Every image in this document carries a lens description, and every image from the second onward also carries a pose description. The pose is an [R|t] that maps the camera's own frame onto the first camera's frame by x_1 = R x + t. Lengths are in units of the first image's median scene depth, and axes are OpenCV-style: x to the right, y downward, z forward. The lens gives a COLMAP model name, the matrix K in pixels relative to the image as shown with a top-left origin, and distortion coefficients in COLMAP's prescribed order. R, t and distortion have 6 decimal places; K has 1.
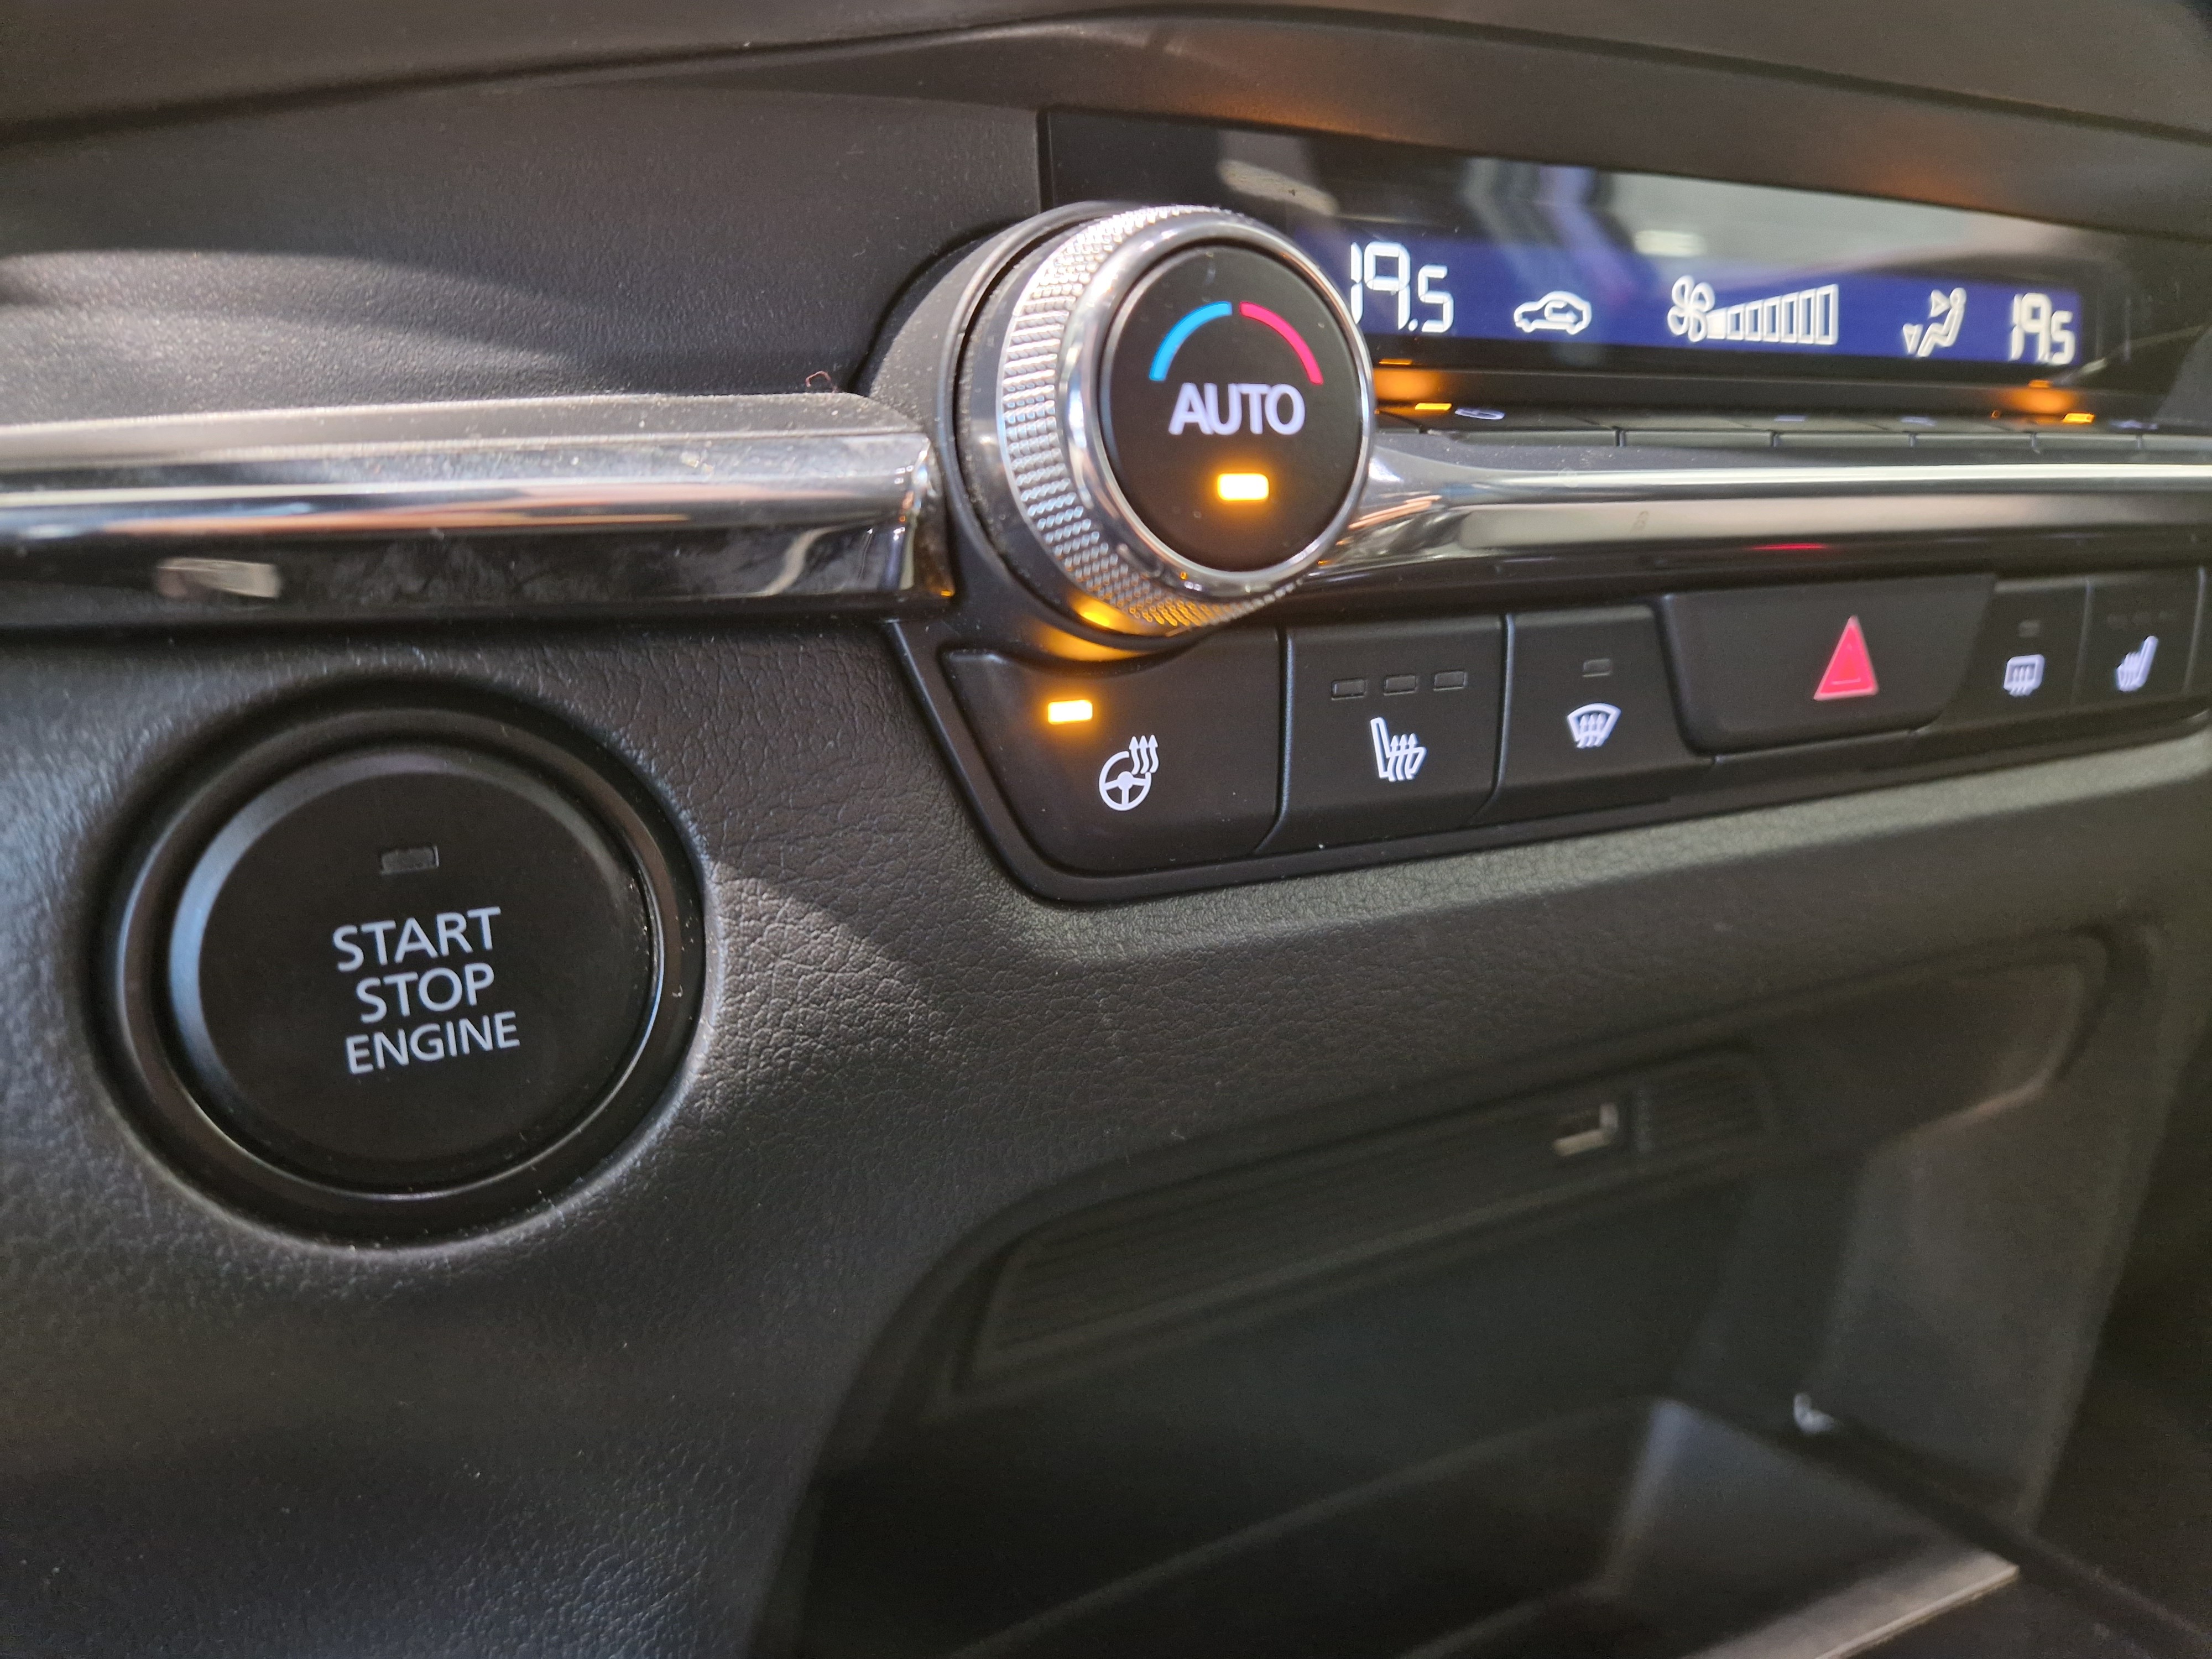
lens RADIAL K [[1478.2, 0, 1104.6], [0, 1478.2, 845.9], [0, 0, 1]] dist [0.050761, -0.050339]
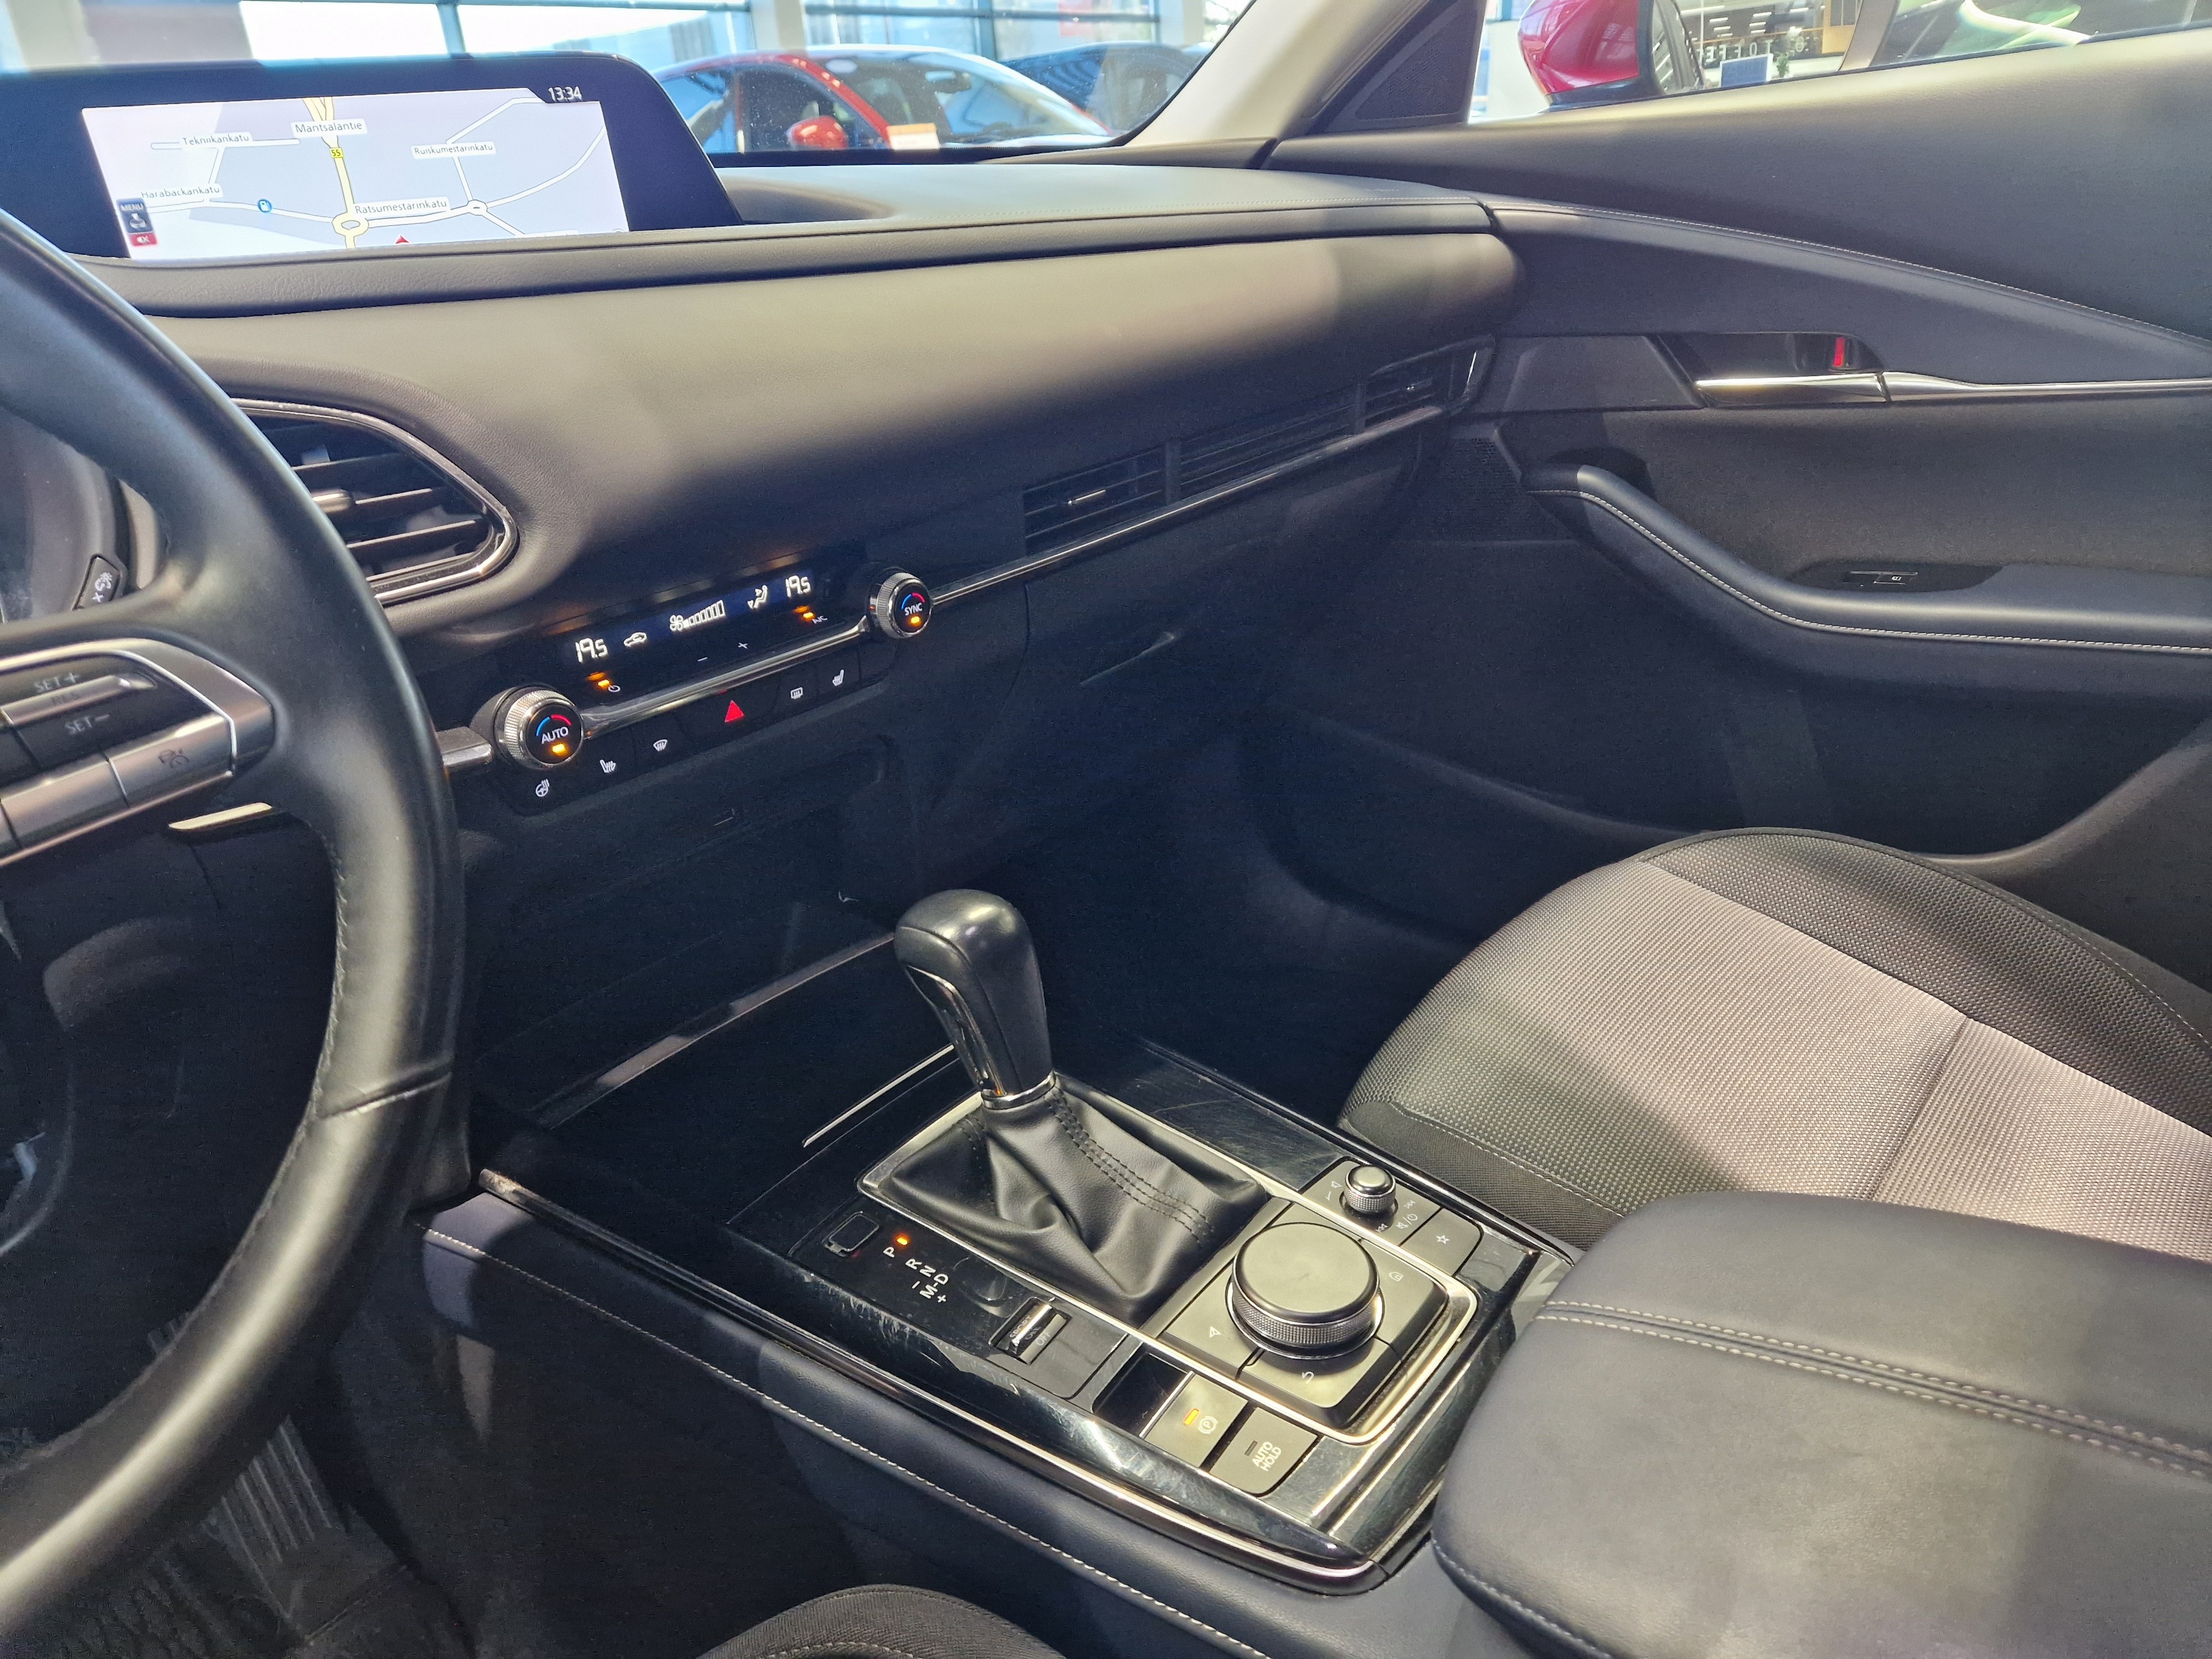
lens RADIAL K [[1478.2, 0, 1113.6], [0, 1478.2, 865.1], [0, 0, 1]] dist [0.050761, -0.050339]
pose [[0.918543, -0.168028, 0.357834, -0.036715], [0.062212, 0.955335, 0.288902, -0.828991], [-0.390396, -0.243108, 0.887970, -3.024192]]
